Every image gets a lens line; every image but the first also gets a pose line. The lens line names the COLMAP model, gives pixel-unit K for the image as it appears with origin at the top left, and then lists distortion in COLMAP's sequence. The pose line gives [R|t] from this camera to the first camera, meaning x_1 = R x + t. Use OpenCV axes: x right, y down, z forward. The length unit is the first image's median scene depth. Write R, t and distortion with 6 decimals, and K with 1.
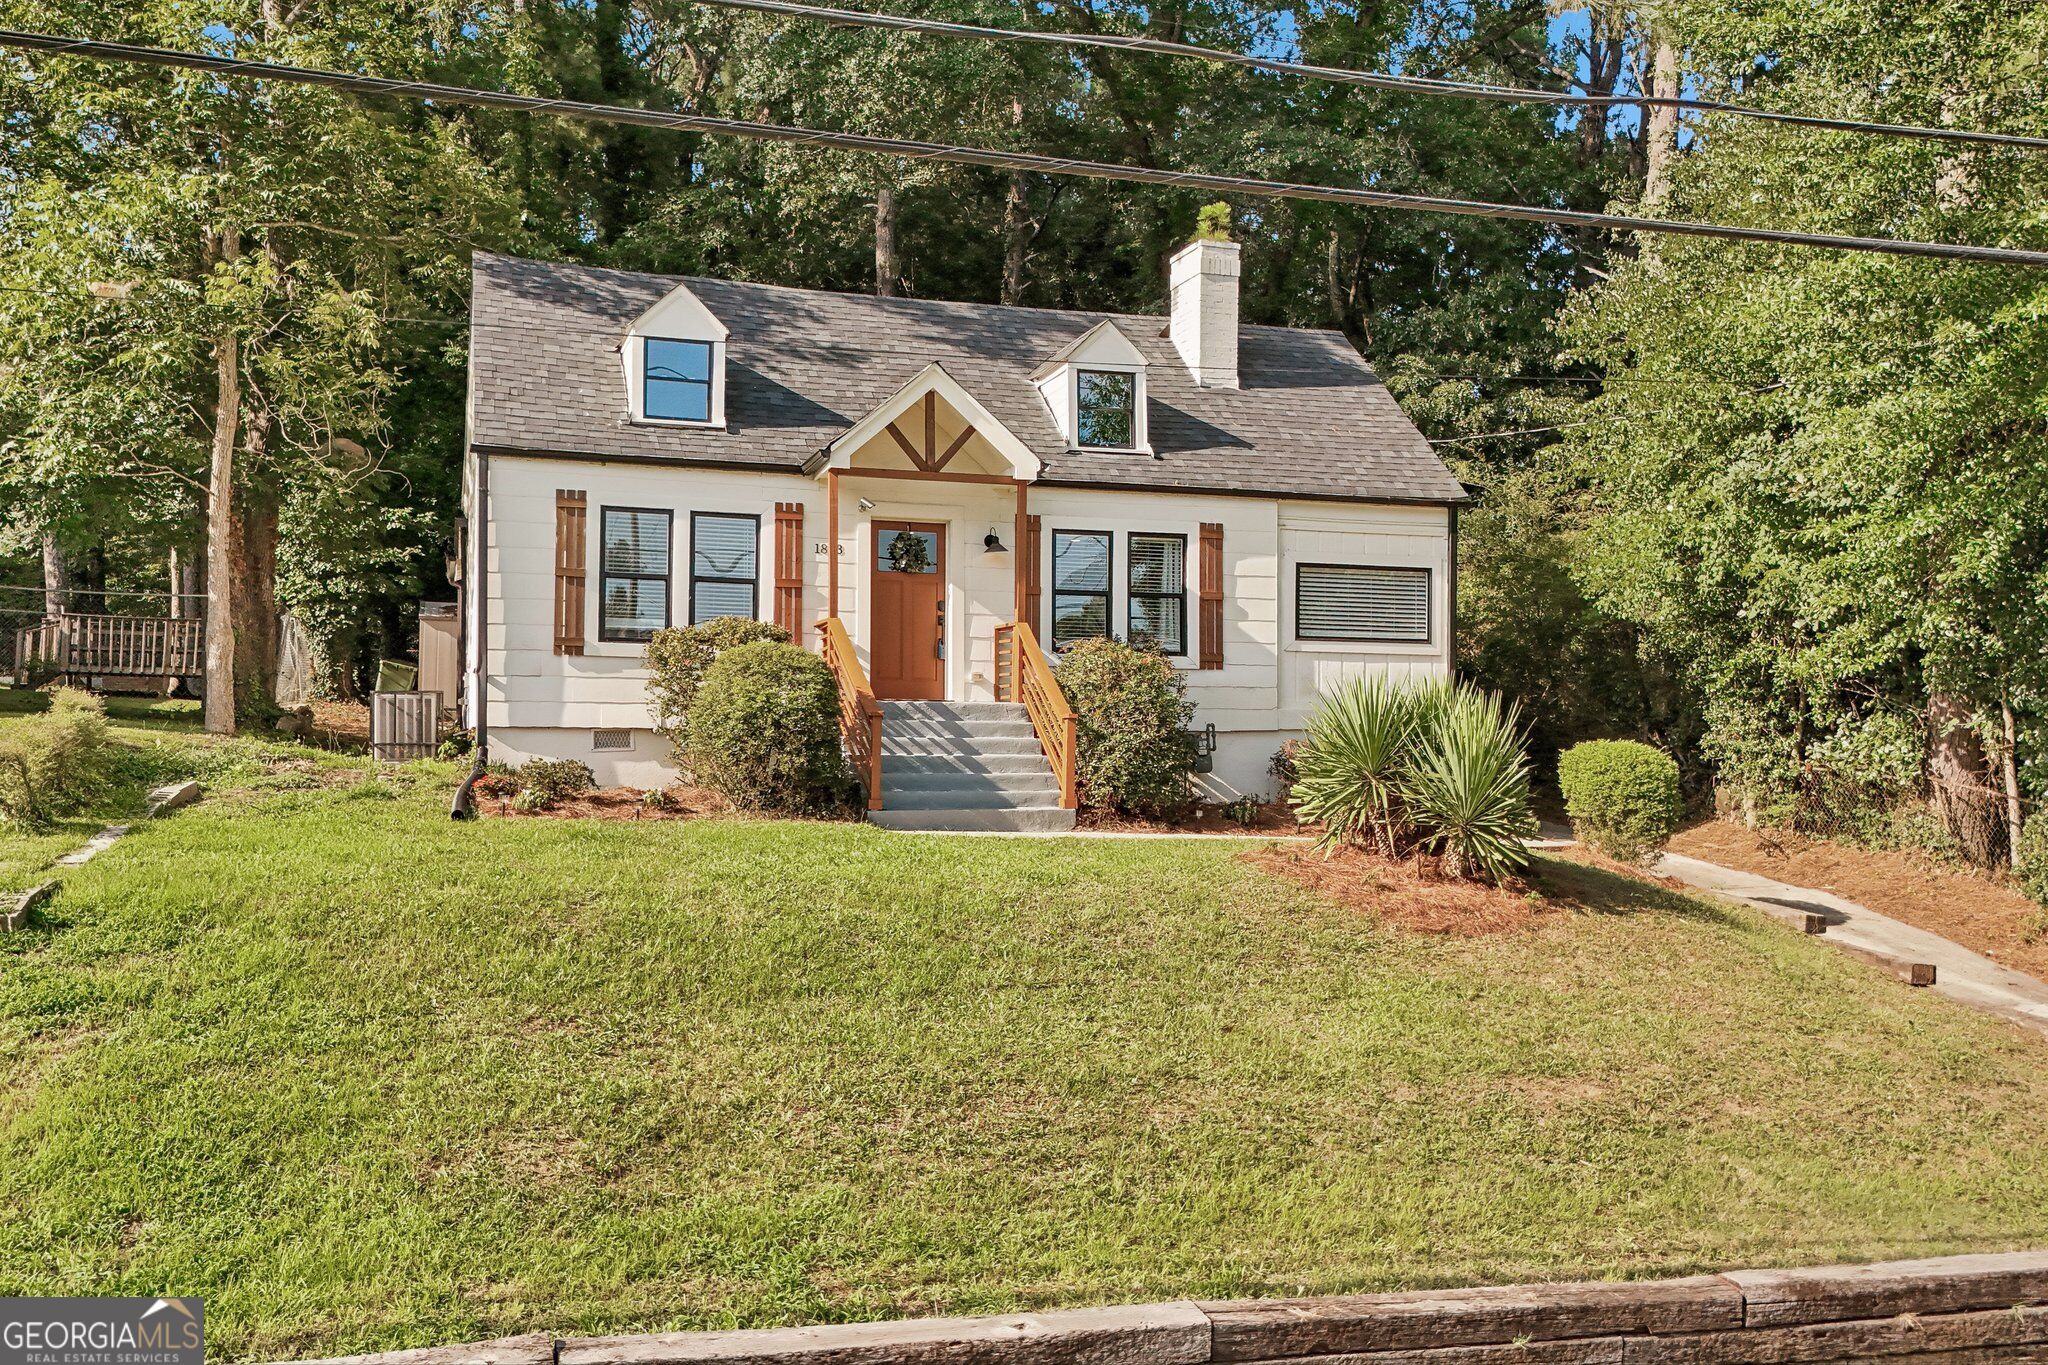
lens RADIAL K [[1795.7, 0, 1036.5], [0, 1795.7, 690.8], [0, 0, 1]] dist [0.054285, -0.039789]
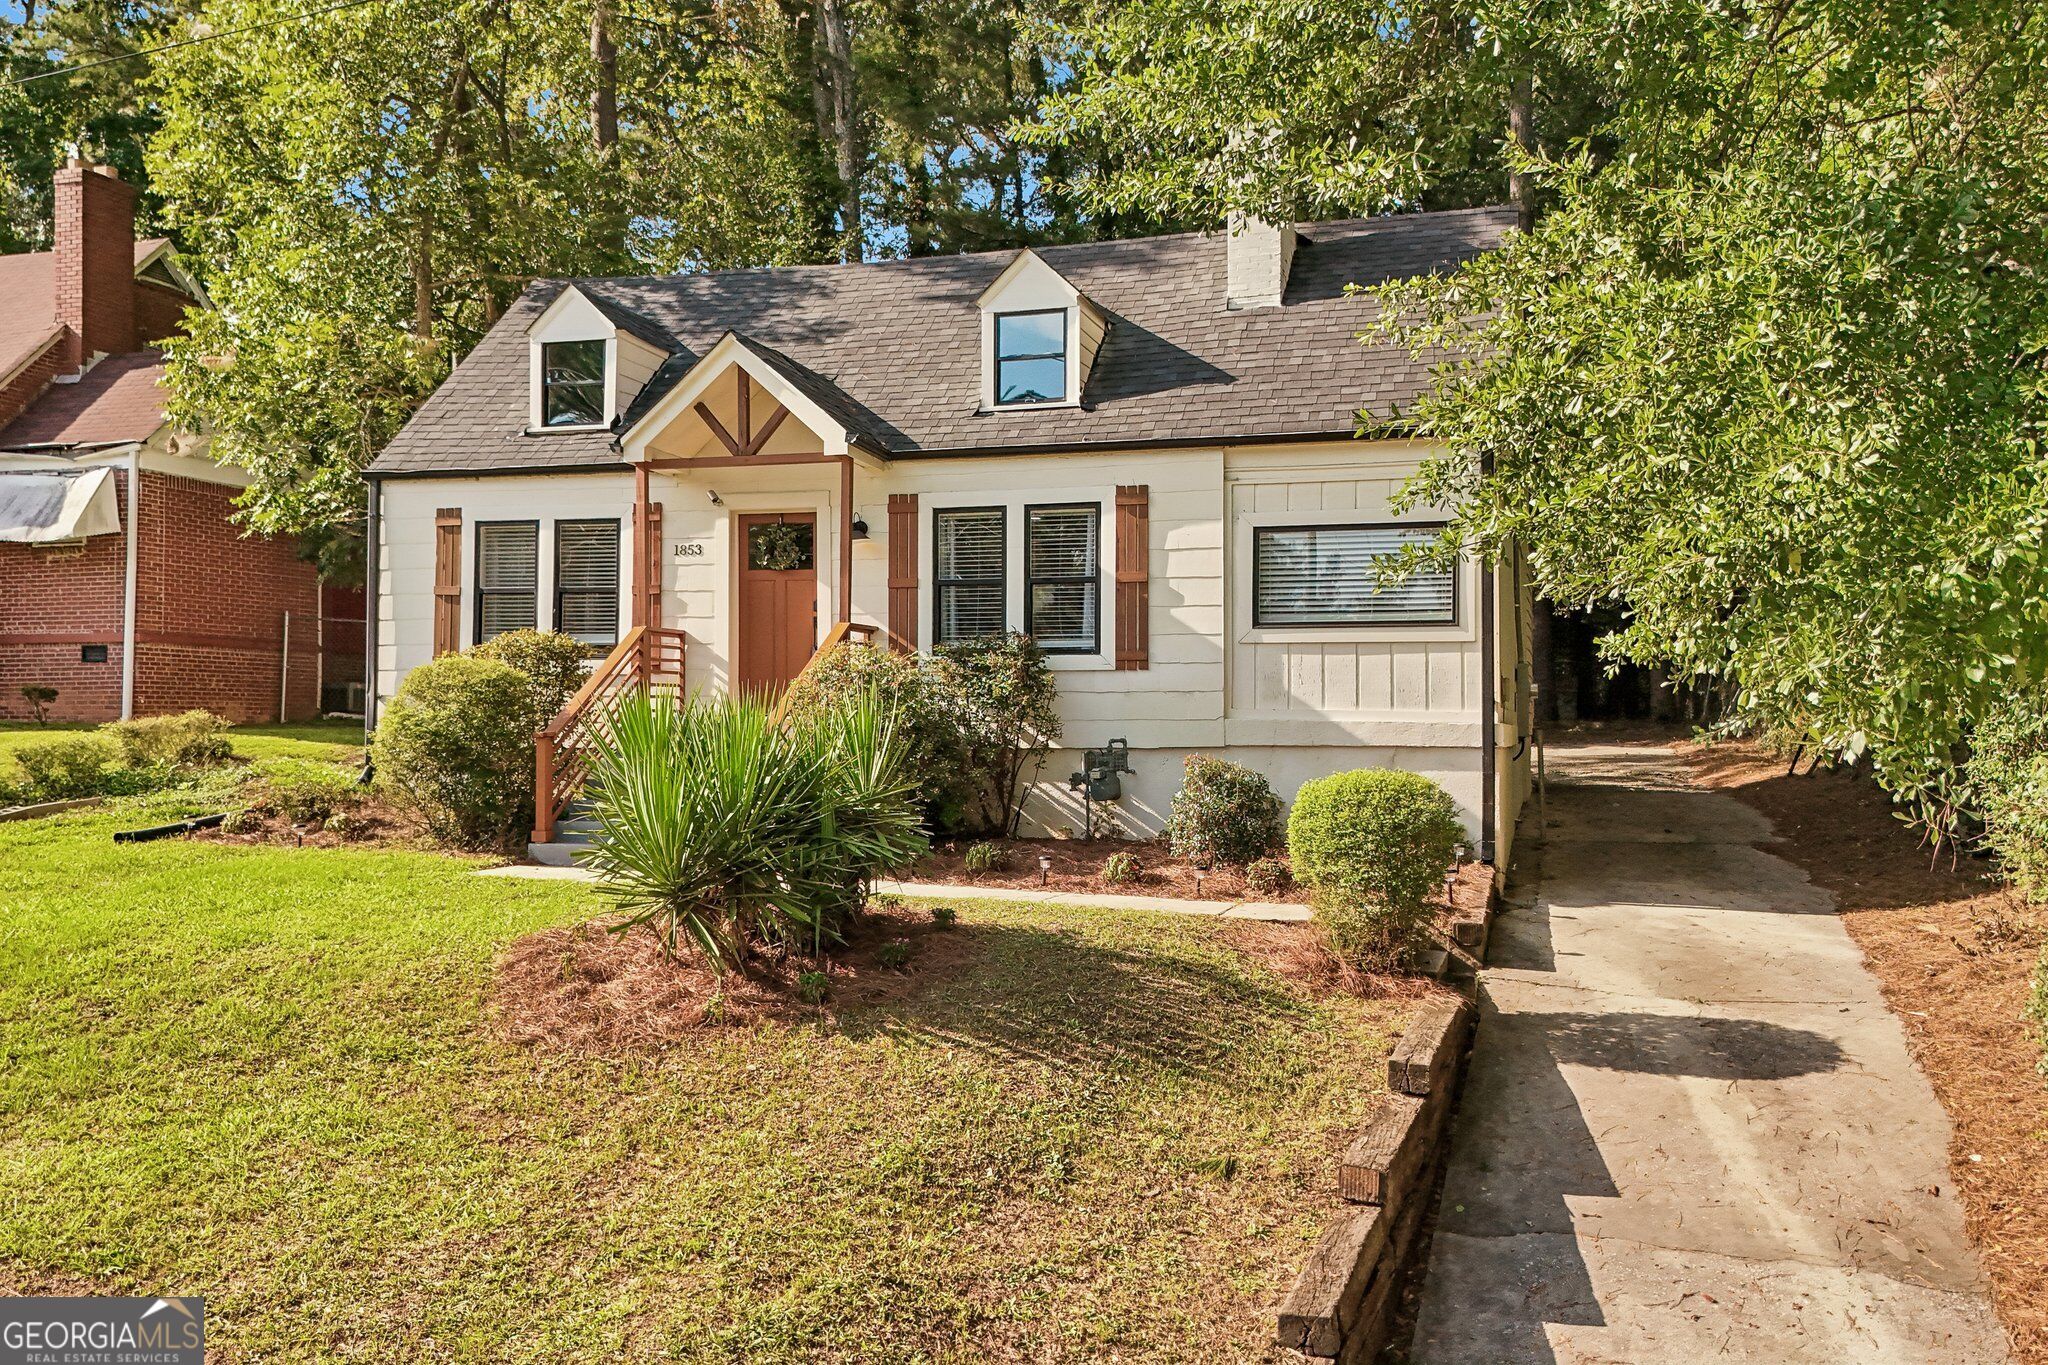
lens RADIAL K [[1795.7, 0, 1031.0], [0, 1795.7, 685.7], [0, 0, 1]] dist [0.054285, -0.039789]
pose [[0.819276, -0.017137, -0.573144, 0.566949], [0.019858, 0.999802, -0.001508, -0.005284], [0.573056, -0.010146, 0.819454, 0.359139]]
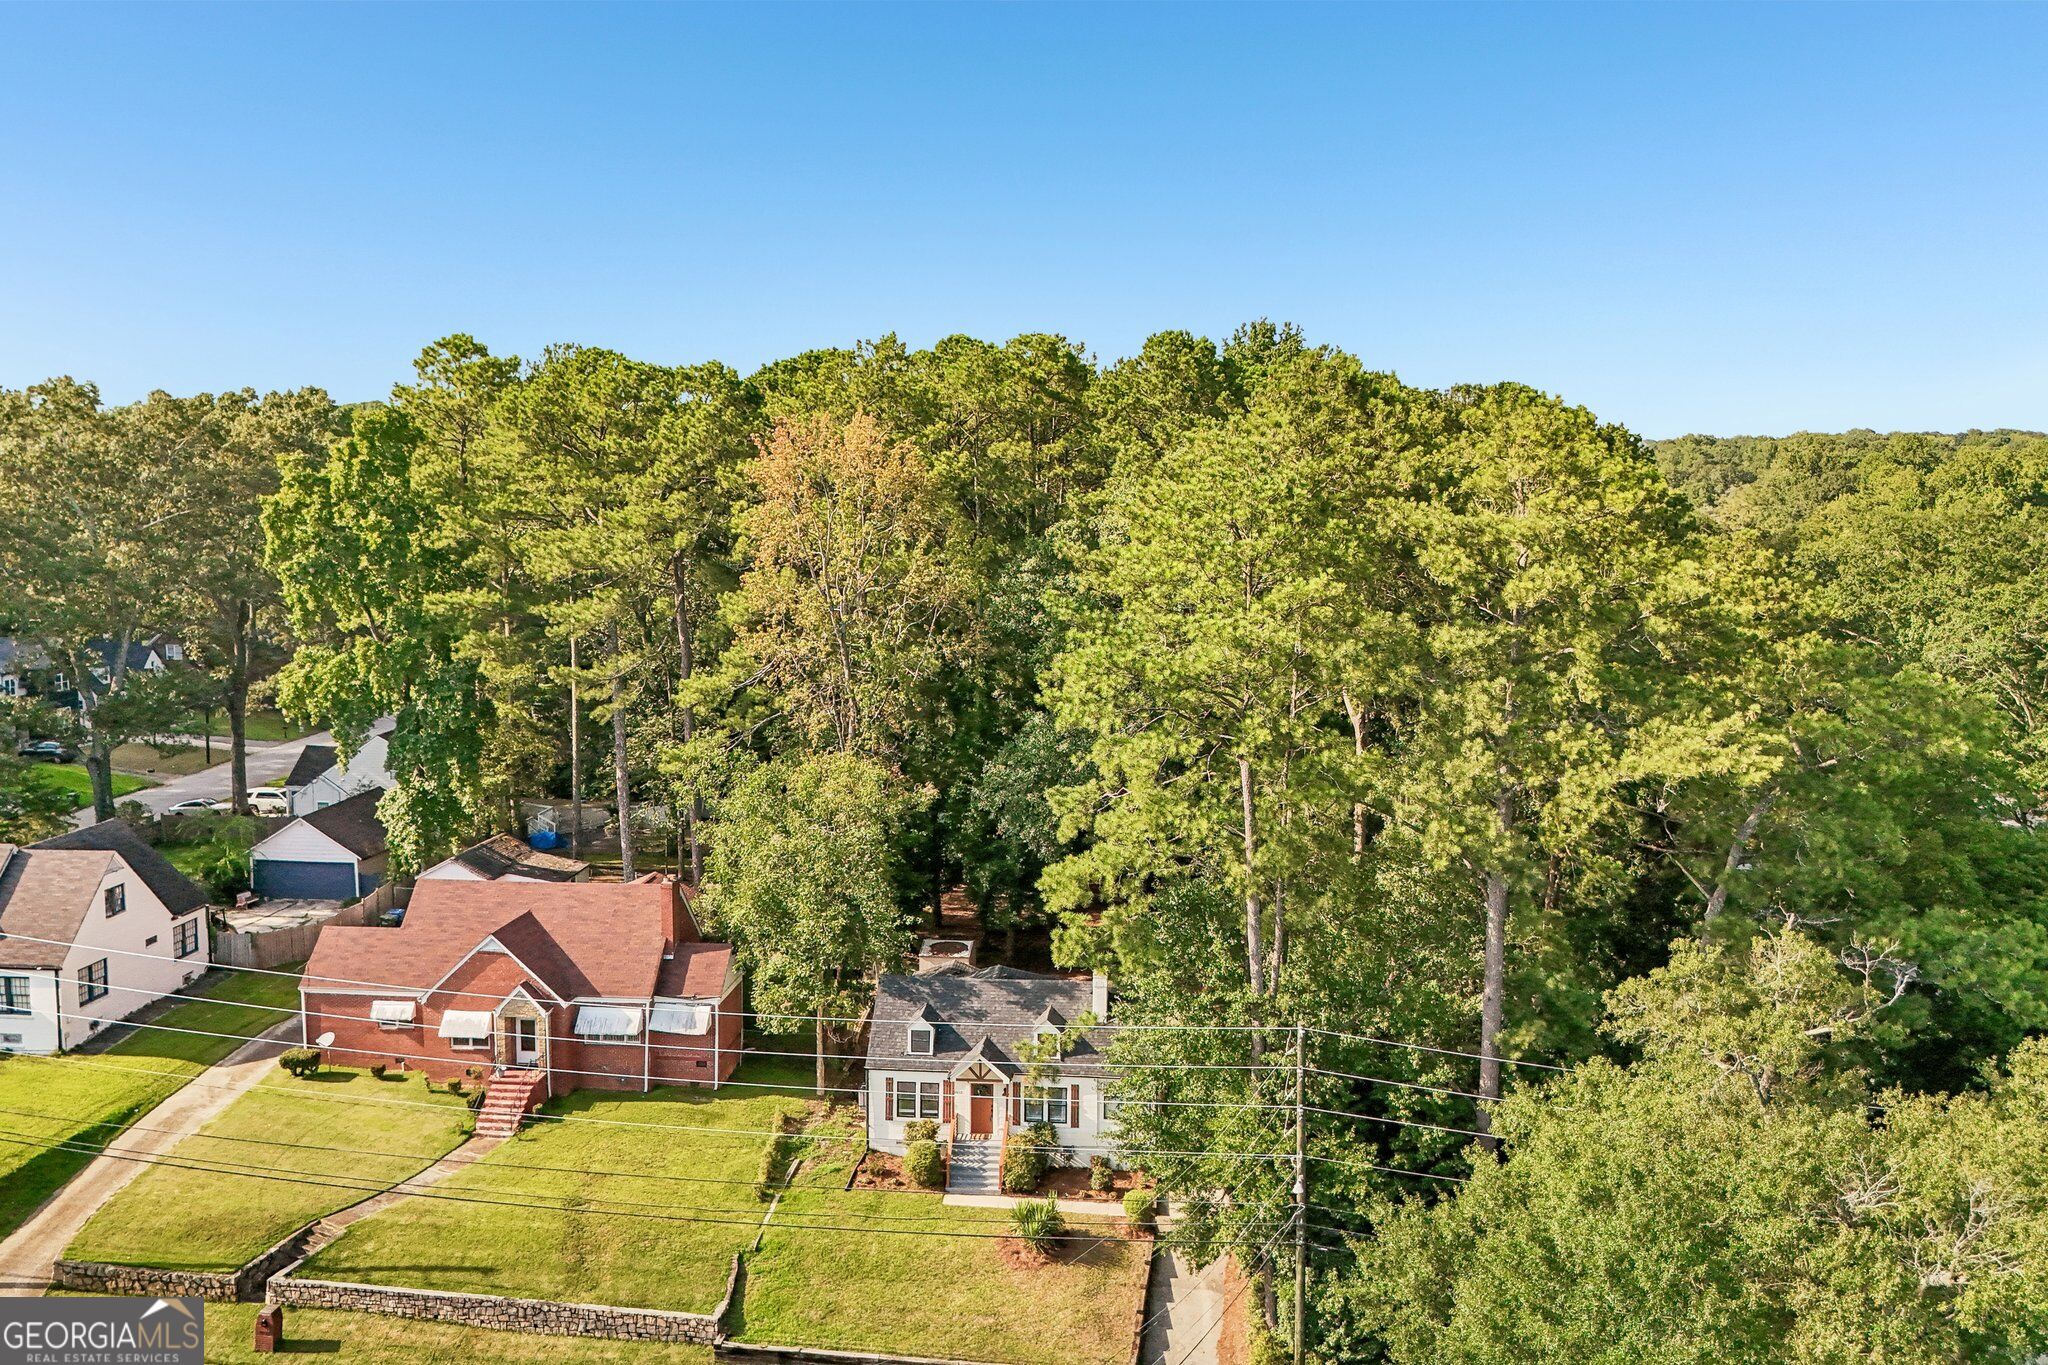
lens RADIAL K [[1795.7, 0, 1022.4], [0, 1795.7, 689.9], [0, 0, 1]] dist [0.054285, -0.039789]
pose [[0.913842, 0.048612, -0.403149, 1.447294], [0.014689, 0.988201, 0.152454, -1.456746], [0.405804, -0.145240, 0.902346, -2.126033]]
